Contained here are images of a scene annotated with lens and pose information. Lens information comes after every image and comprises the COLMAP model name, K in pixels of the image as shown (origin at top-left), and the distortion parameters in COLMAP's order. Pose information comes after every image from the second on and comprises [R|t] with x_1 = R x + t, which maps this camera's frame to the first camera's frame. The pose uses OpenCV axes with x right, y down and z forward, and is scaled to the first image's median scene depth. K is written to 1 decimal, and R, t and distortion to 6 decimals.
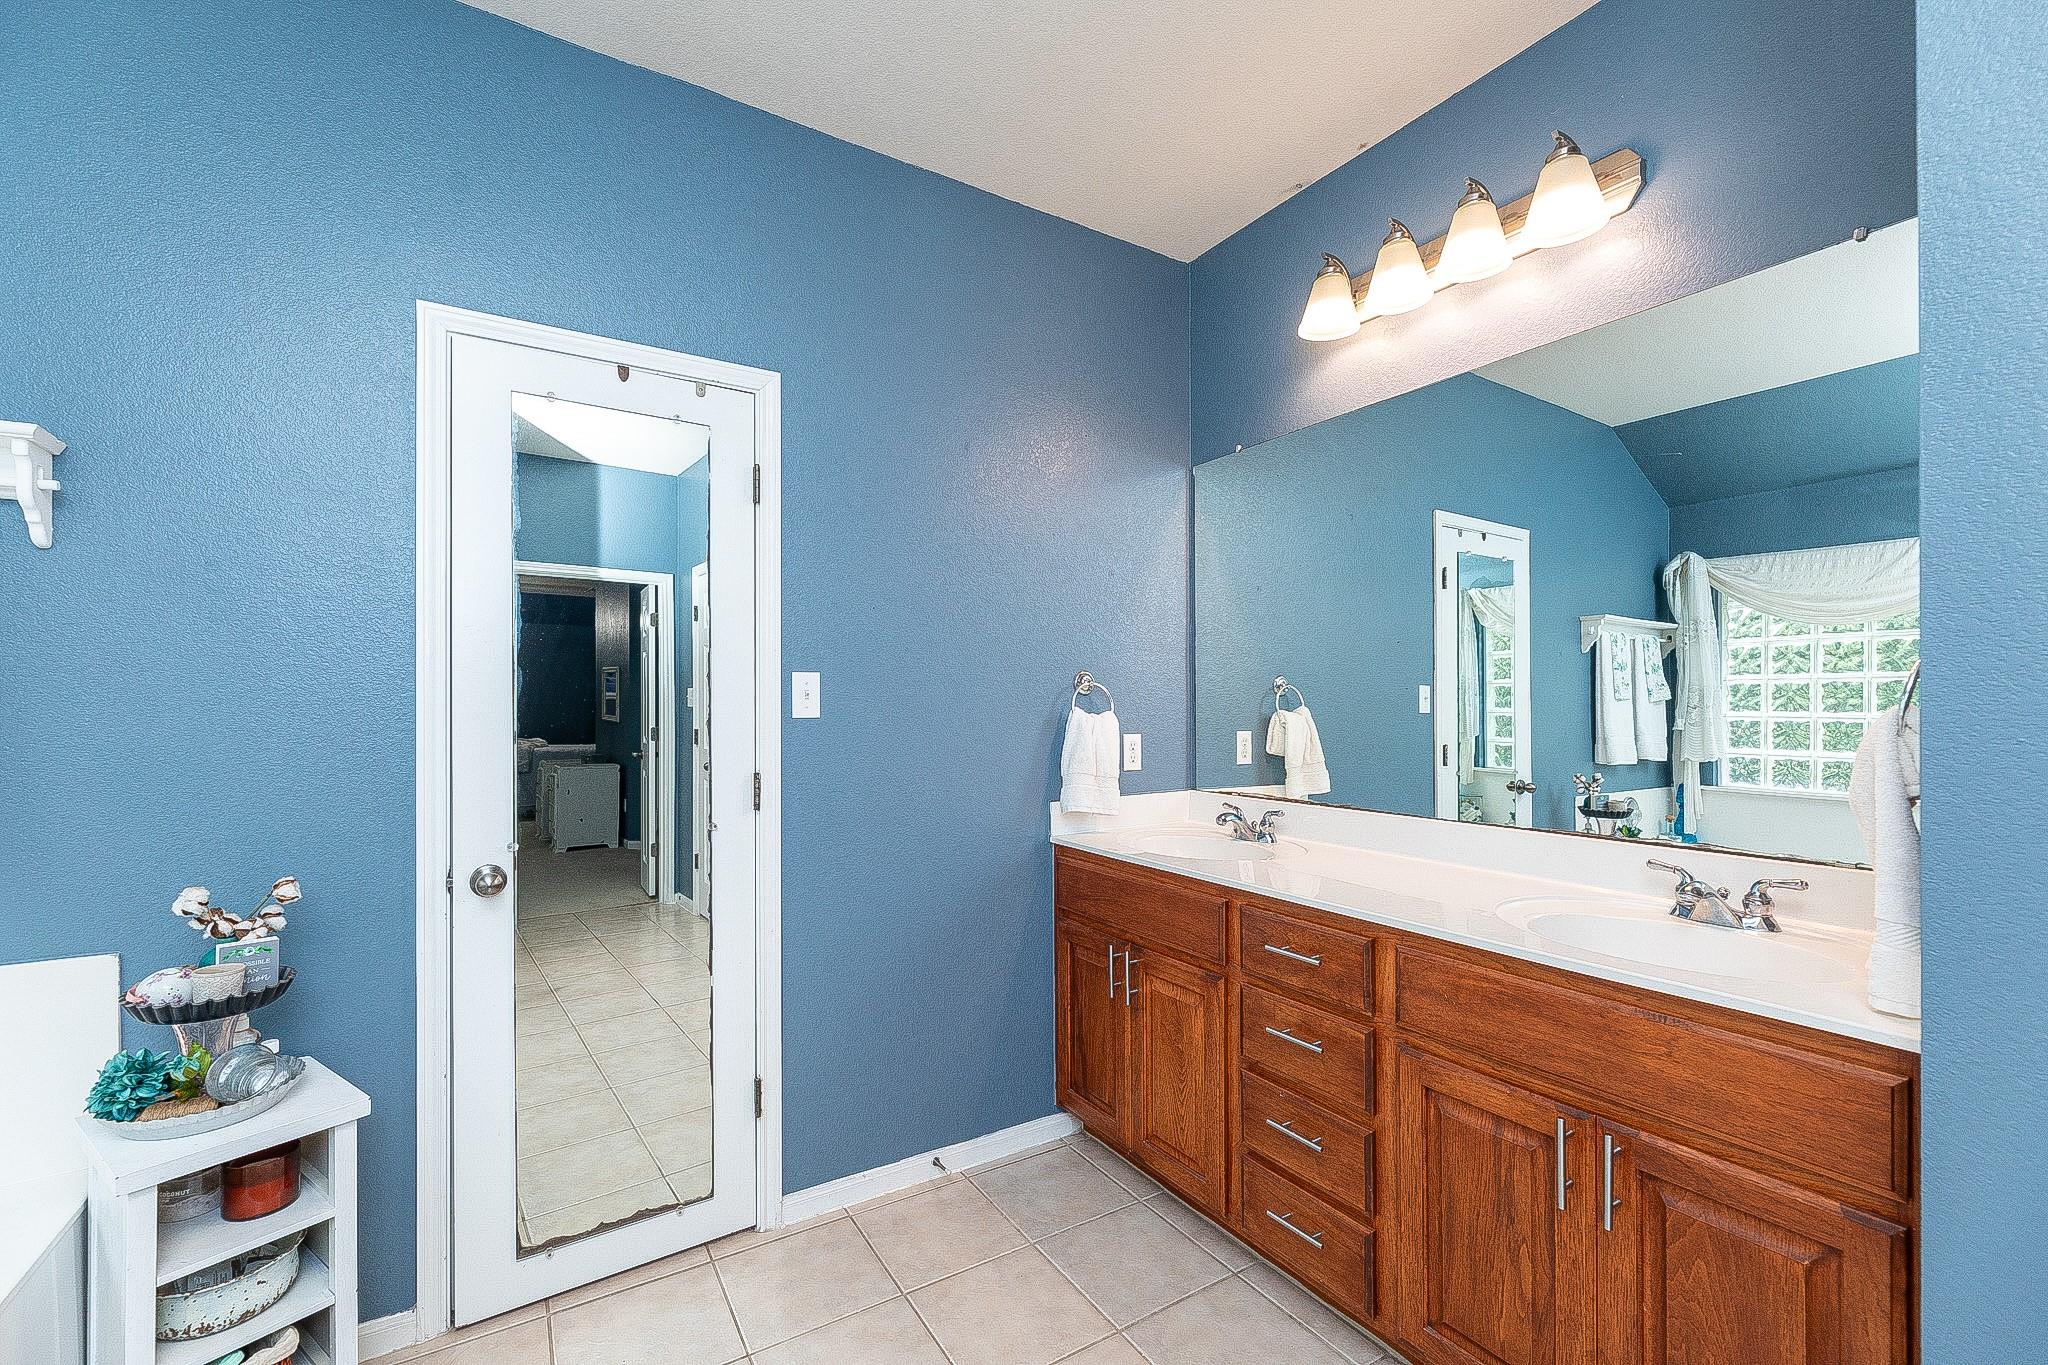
lens RADIAL K [[840.5, 0, 1025.1], [0, 840.5, 713.5], [0, 0, 1]] dist [-0.001293, -0.000084]
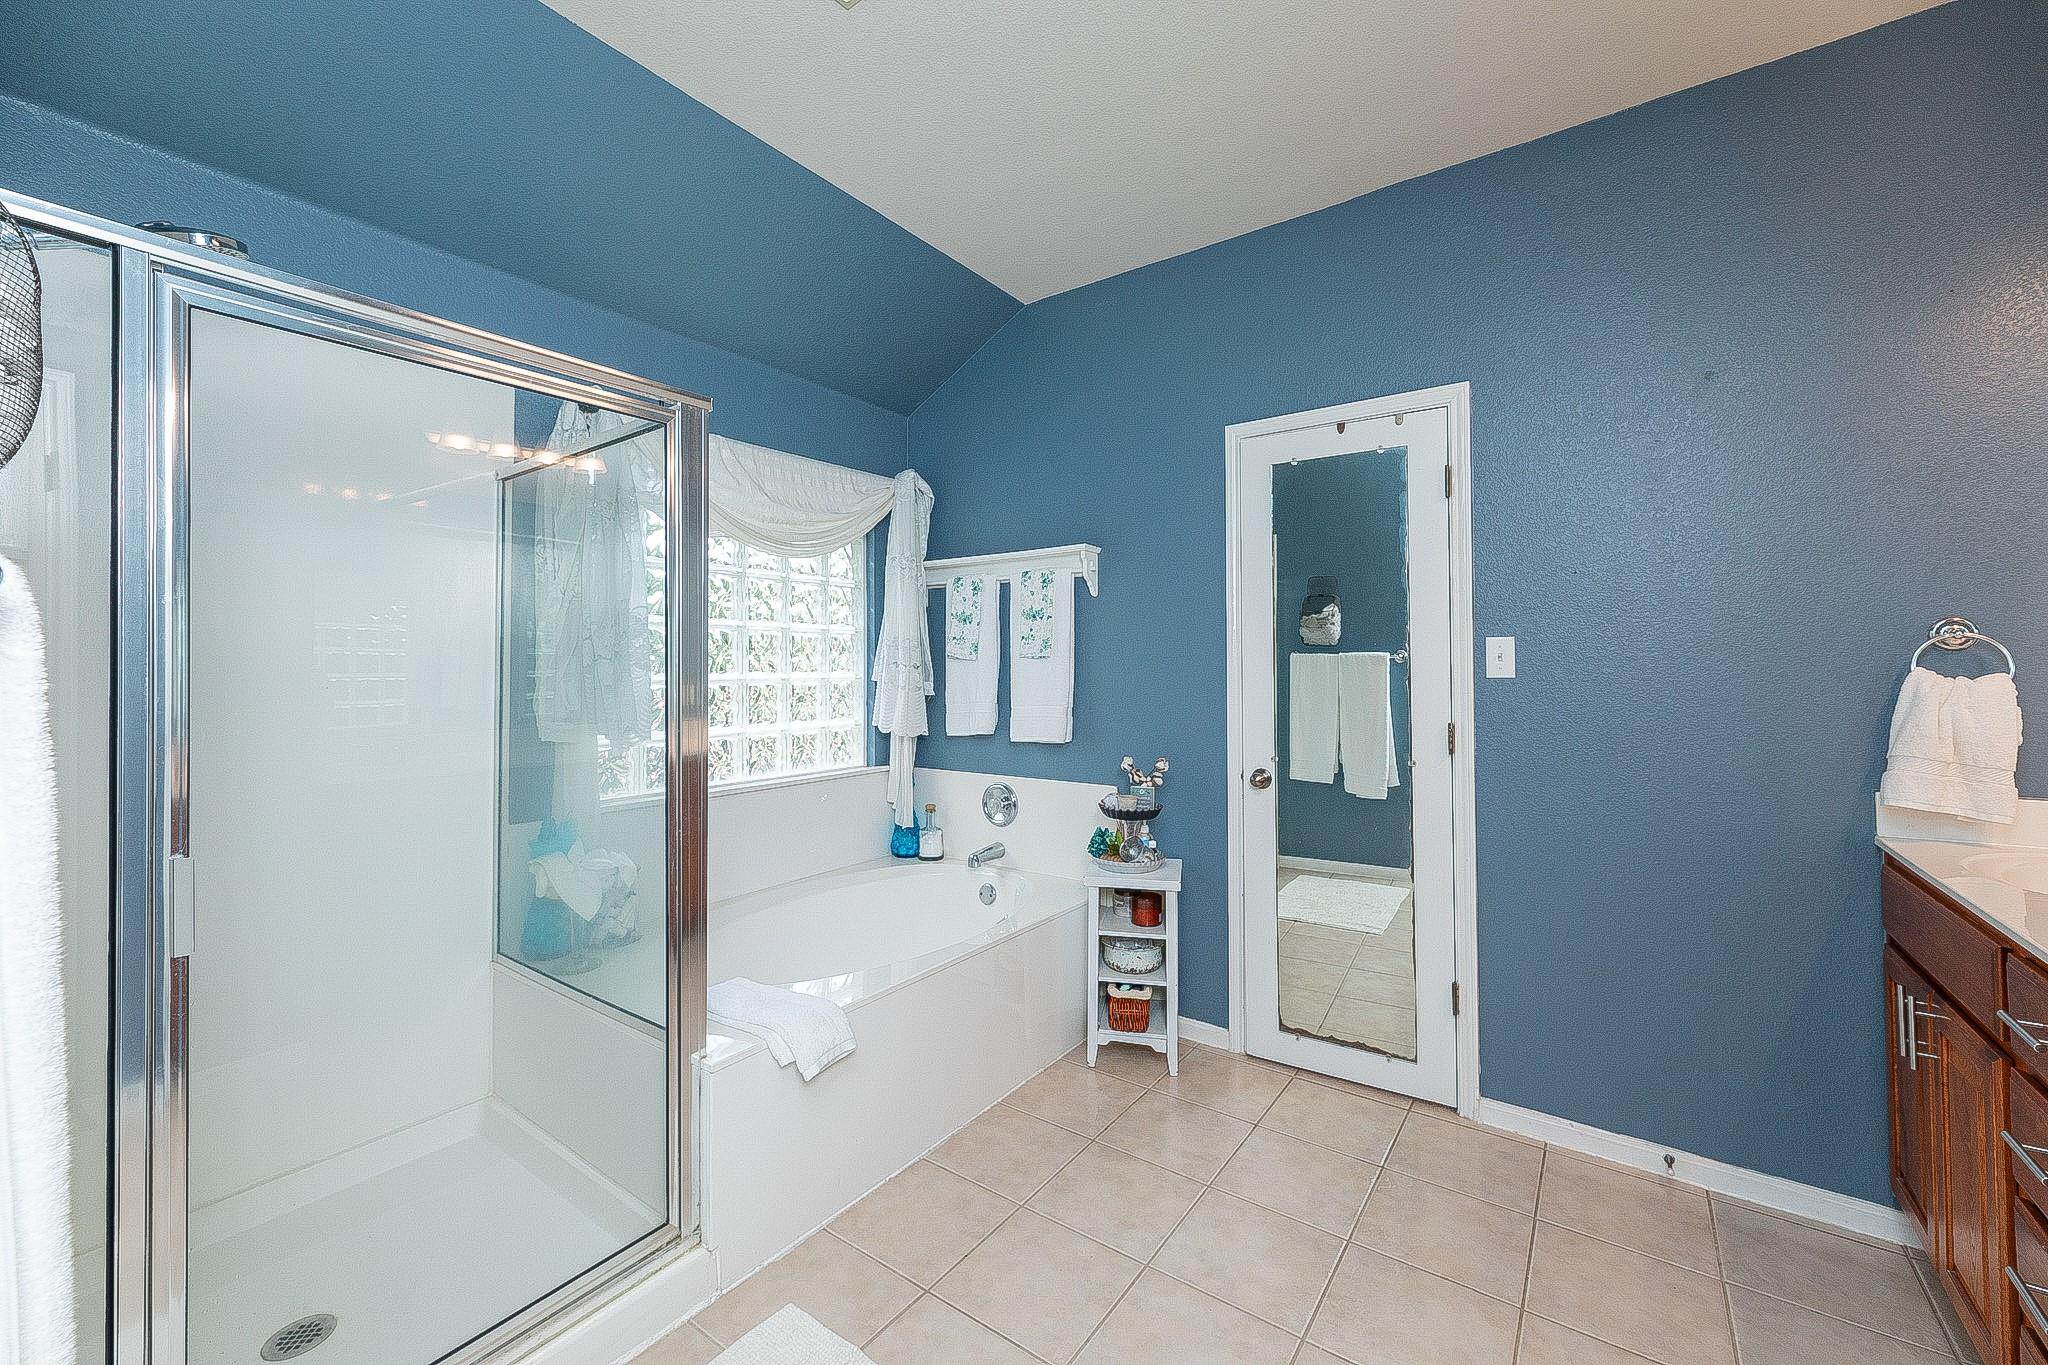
lens RADIAL K [[826.2, 0, 1029.2], [0, 826.2, 673.5], [0, 0, 1]] dist [-0.000605, -0.000145]
pose [[0.383213, 0.004895, -0.923647, 0.531741], [-0.003555, 0.999986, 0.003824, -0.002472], [0.923653, 0.001818, 0.383225, 0.001689]]
